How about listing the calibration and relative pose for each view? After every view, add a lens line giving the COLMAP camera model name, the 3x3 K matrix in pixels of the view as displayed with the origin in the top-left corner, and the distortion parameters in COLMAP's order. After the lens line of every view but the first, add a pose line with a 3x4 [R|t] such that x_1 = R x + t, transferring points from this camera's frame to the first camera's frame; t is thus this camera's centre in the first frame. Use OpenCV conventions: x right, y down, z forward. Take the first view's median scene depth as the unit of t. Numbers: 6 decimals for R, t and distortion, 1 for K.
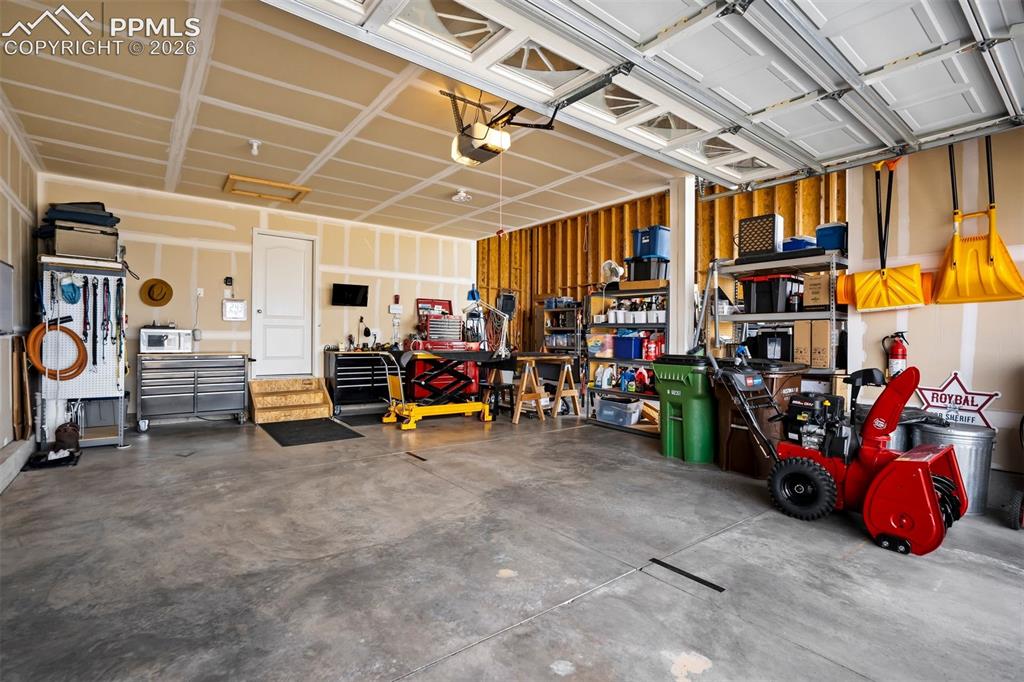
lens RADIAL K [[482.4, 0, 513.8], [0, 482.4, 343.3], [0, 0, 1]] dist [-0.030074, 0.006523]
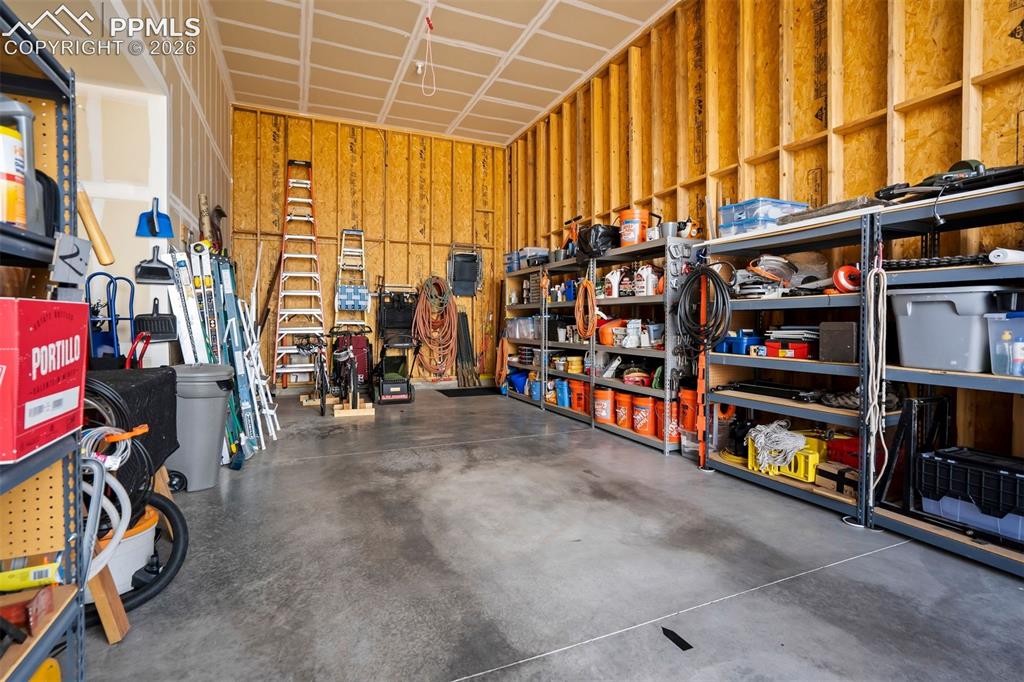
lens RADIAL K [[482.4, 0, 509.3], [0, 482.4, 332.9], [0, 0, 1]] dist [-0.030074, 0.006523]
pose [[0.968474, -0.008162, -0.248983, 0.207924], [0.010068, 0.999929, 0.006384, -0.004122], [0.248913, -0.008690, 0.968487, 0.451014]]
